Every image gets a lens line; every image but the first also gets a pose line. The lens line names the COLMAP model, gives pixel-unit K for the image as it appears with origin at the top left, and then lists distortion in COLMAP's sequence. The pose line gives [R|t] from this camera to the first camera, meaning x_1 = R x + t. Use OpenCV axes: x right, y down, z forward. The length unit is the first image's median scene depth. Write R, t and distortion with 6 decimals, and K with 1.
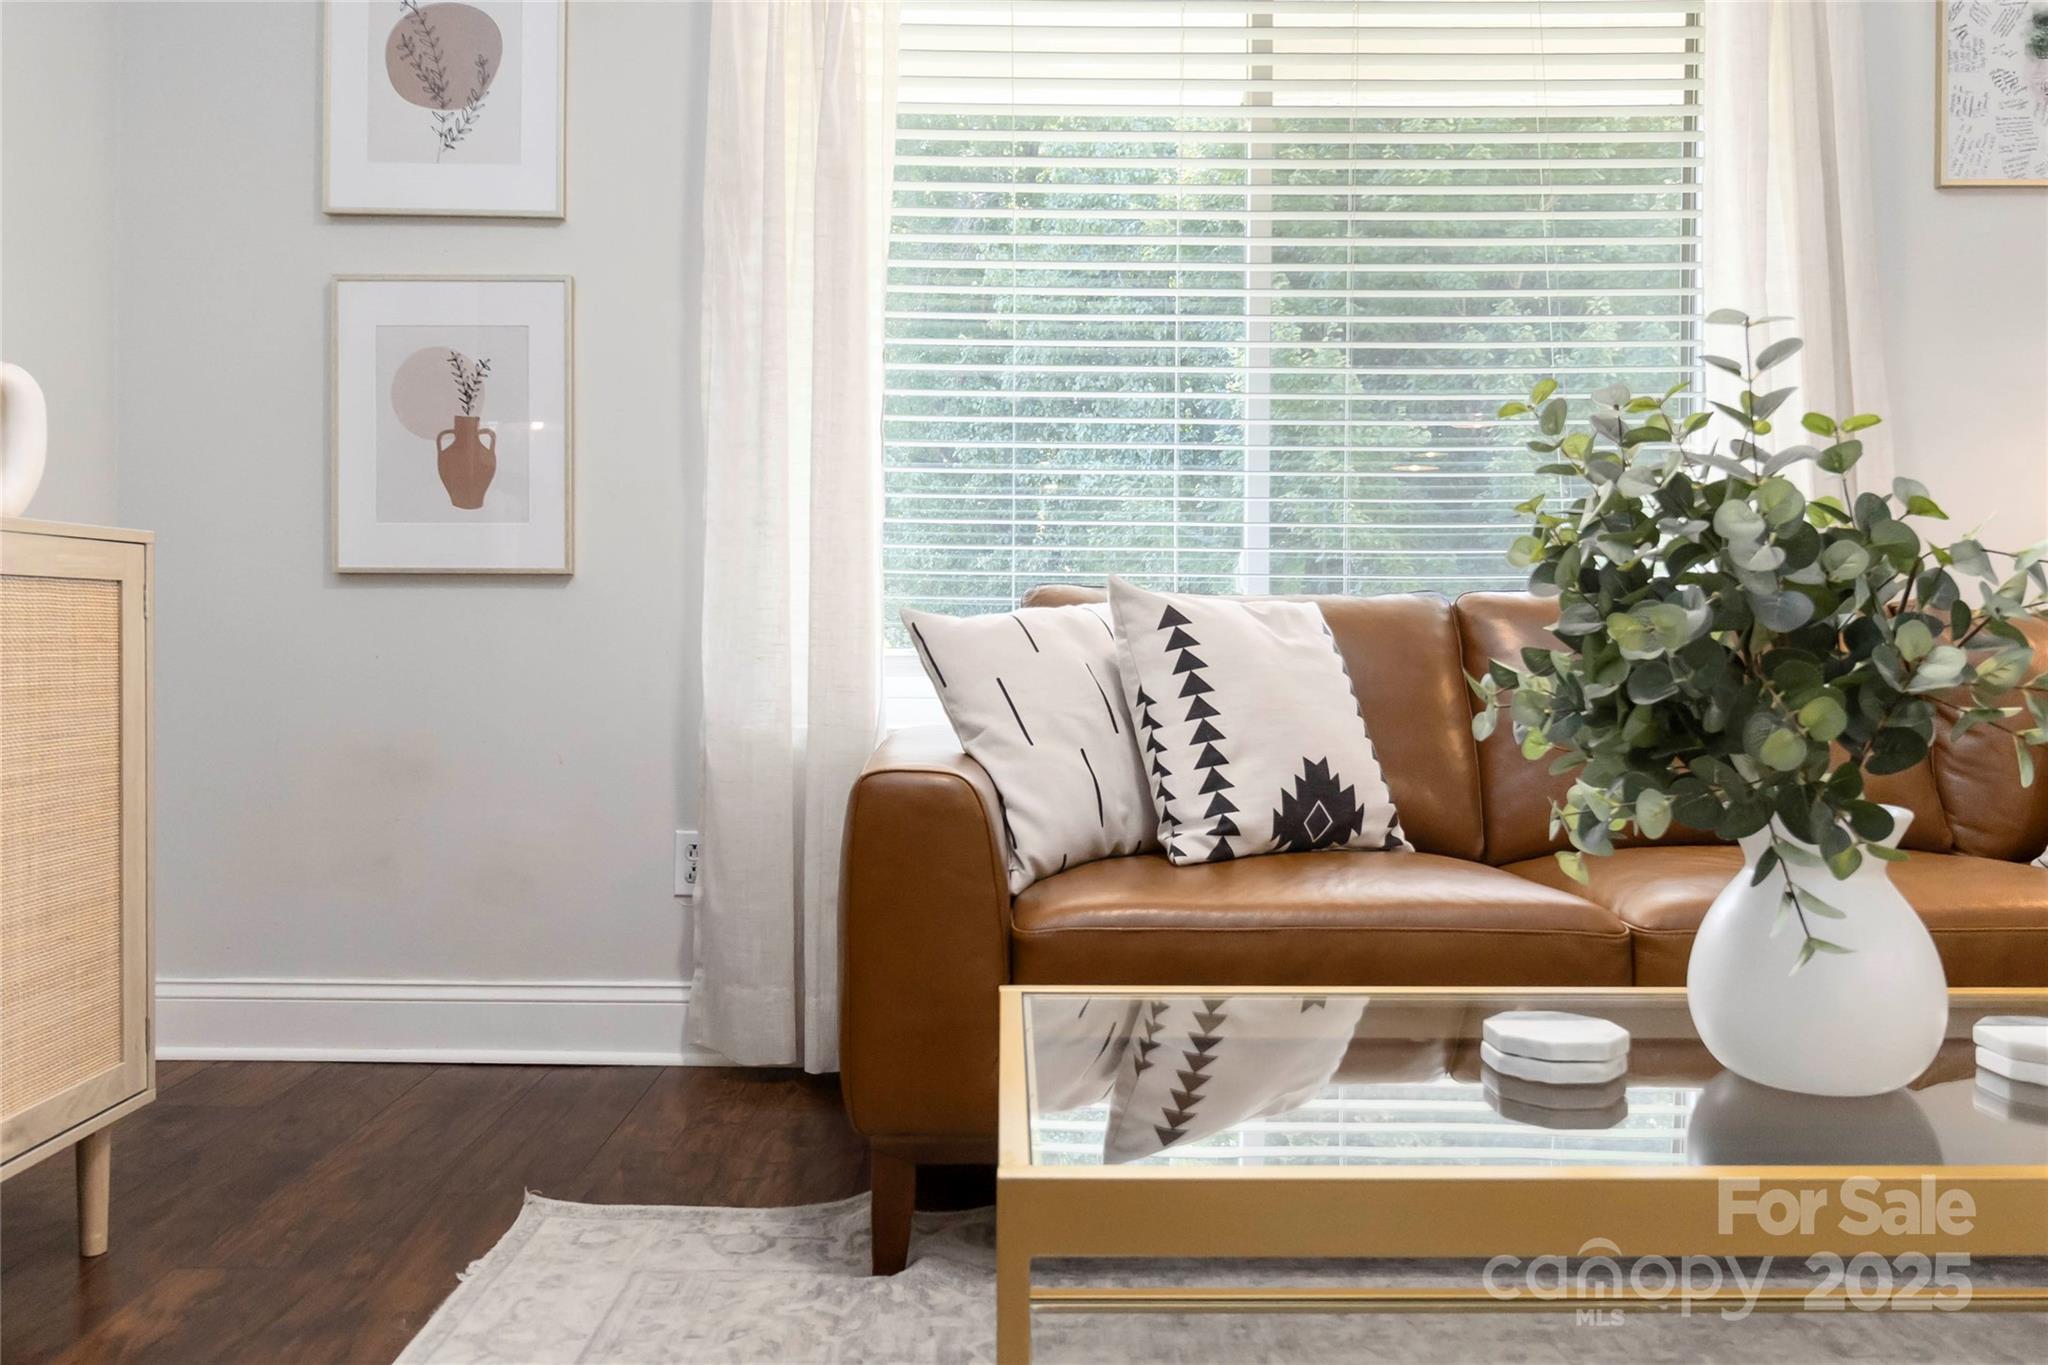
lens RADIAL K [[1575.0, 0, 1028.4], [0, 1575.0, 642.6], [0, 0, 1]] dist [0.010041, -0.004737]
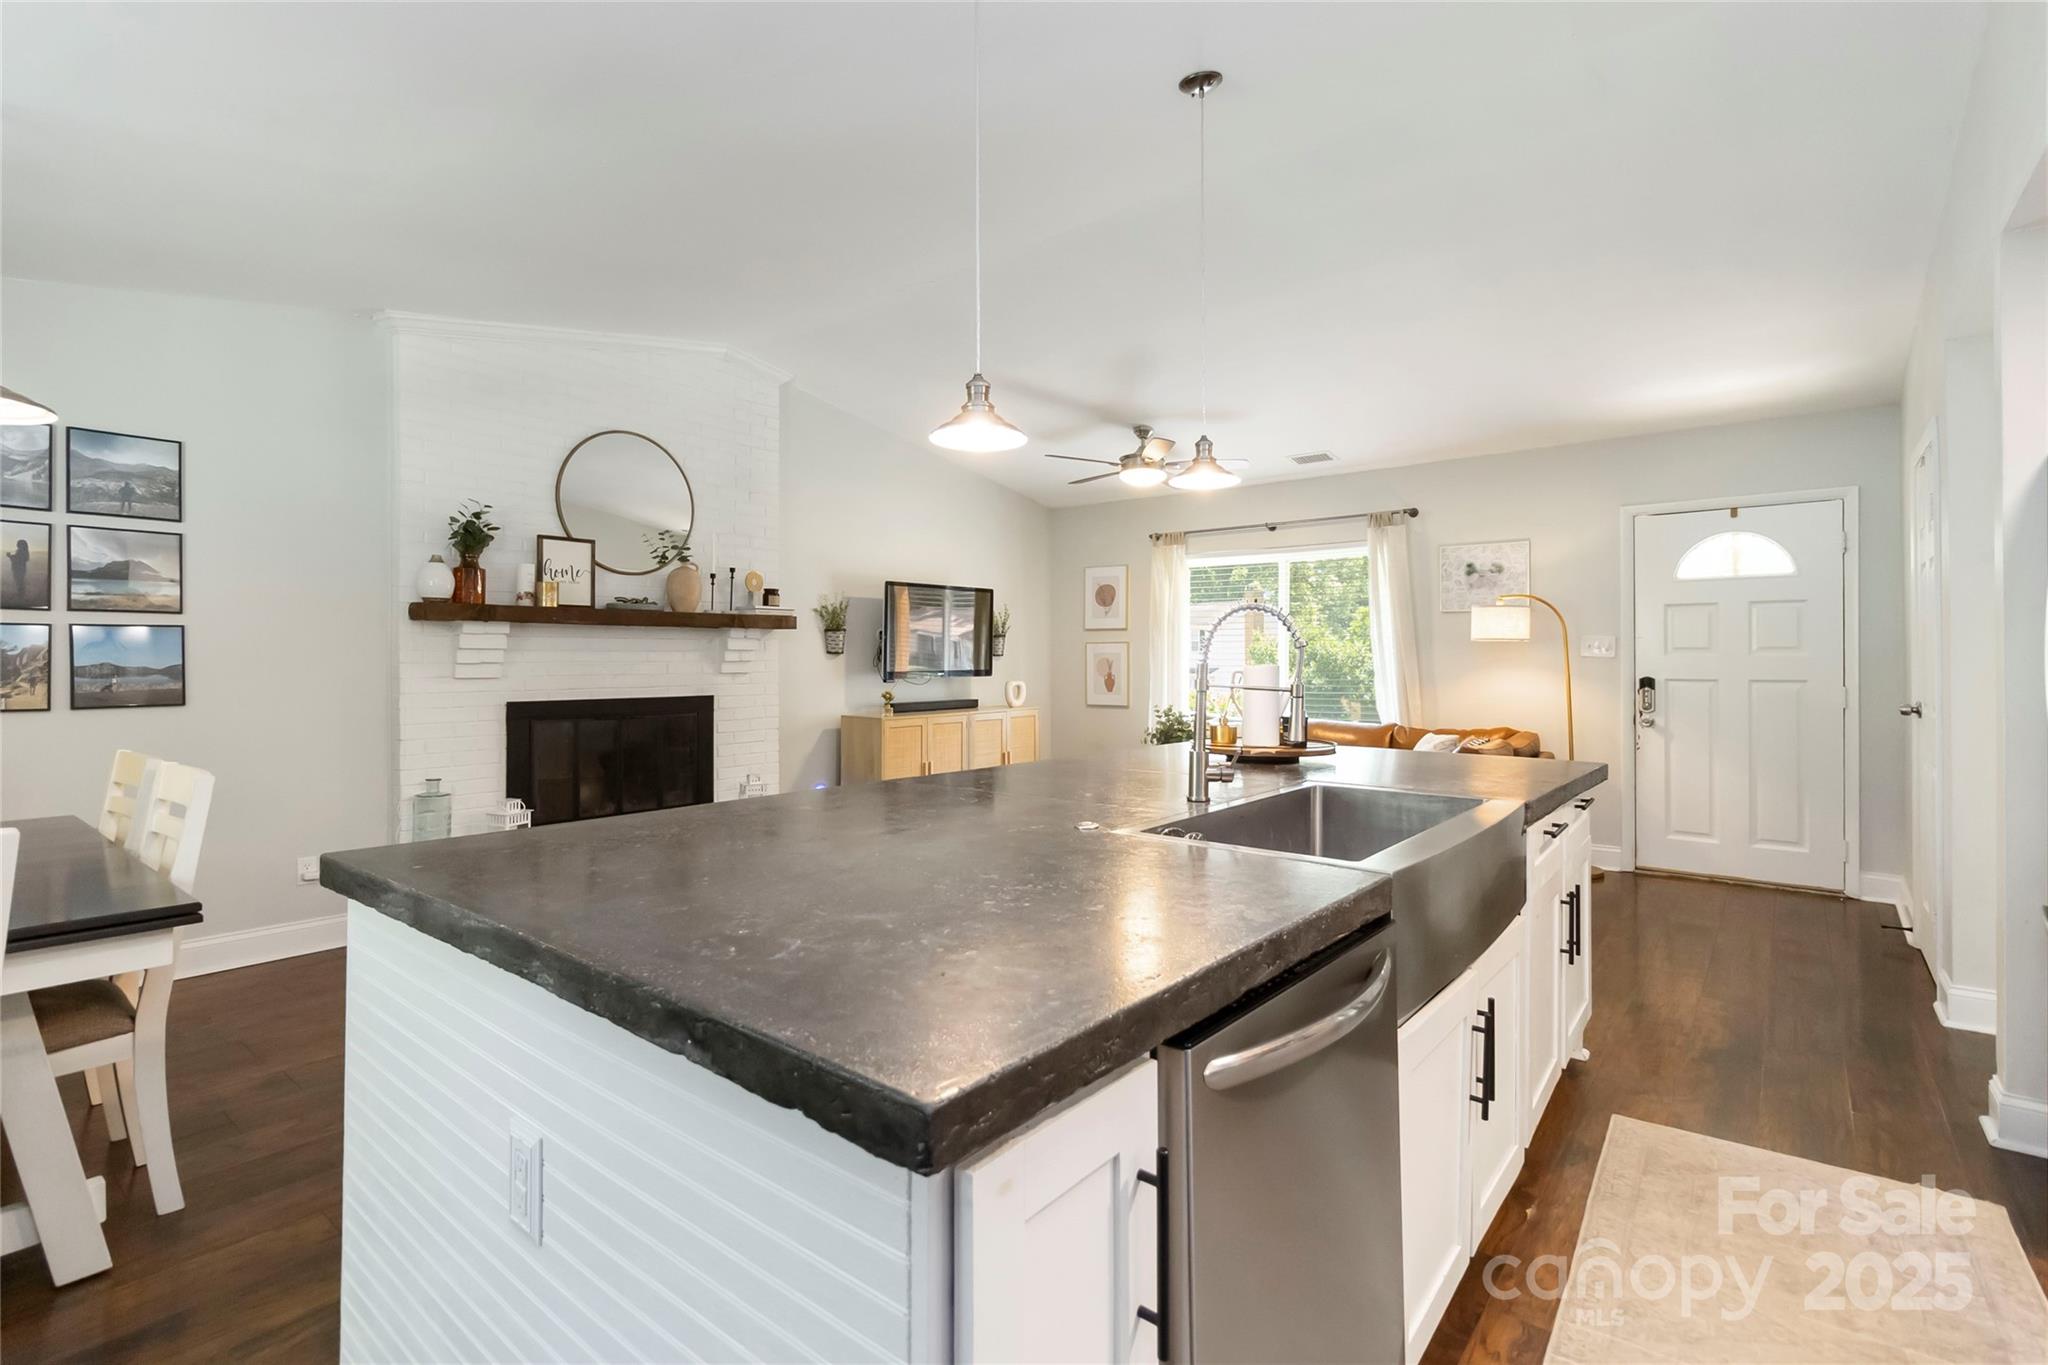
lens RADIAL K [[950.0, 0, 1027.7], [0, 950.0, 657.5], [0, 0, 1]] dist [-0.000241, 0.001458]
pose [[0.776985, -0.005074, -0.629499, 1.431477], [0.002359, 0.999984, -0.005148, -0.202454], [0.629515, 0.002514, 0.776984, -1.562253]]
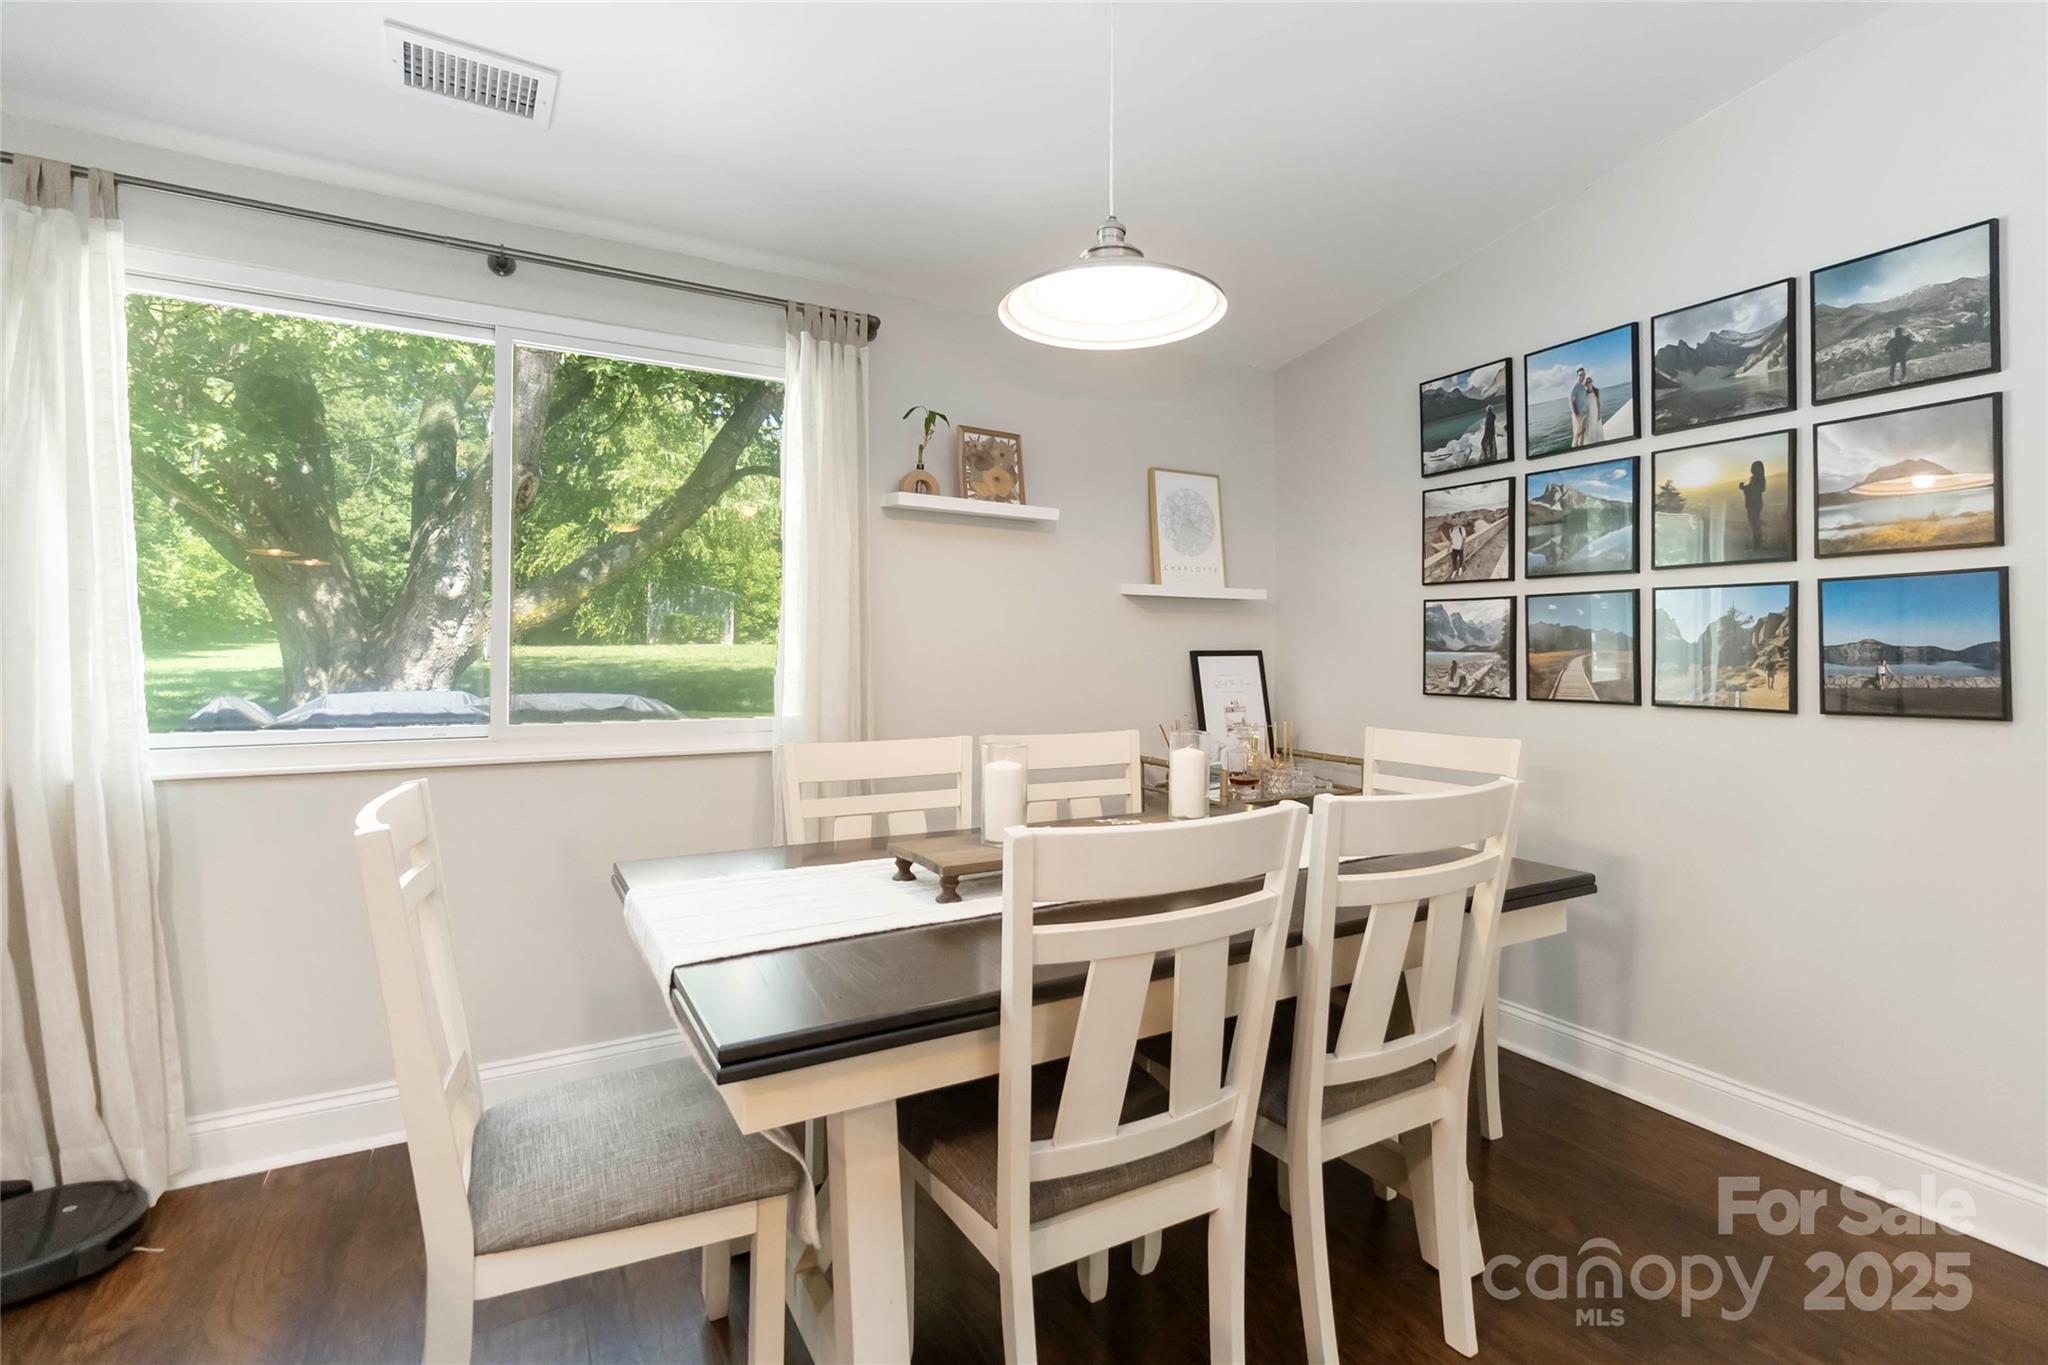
lens RADIAL K [[950.0, 0, 1034.0], [0, 950.0, 639.1], [0, 0, 1]] dist [-0.000241, 0.001458]
pose [[-0.864676, -0.013738, -0.502142, 0.468680], [-0.007996, 0.999876, -0.013587, -0.186679], [0.502266, -0.007733, -0.864679, -0.914695]]
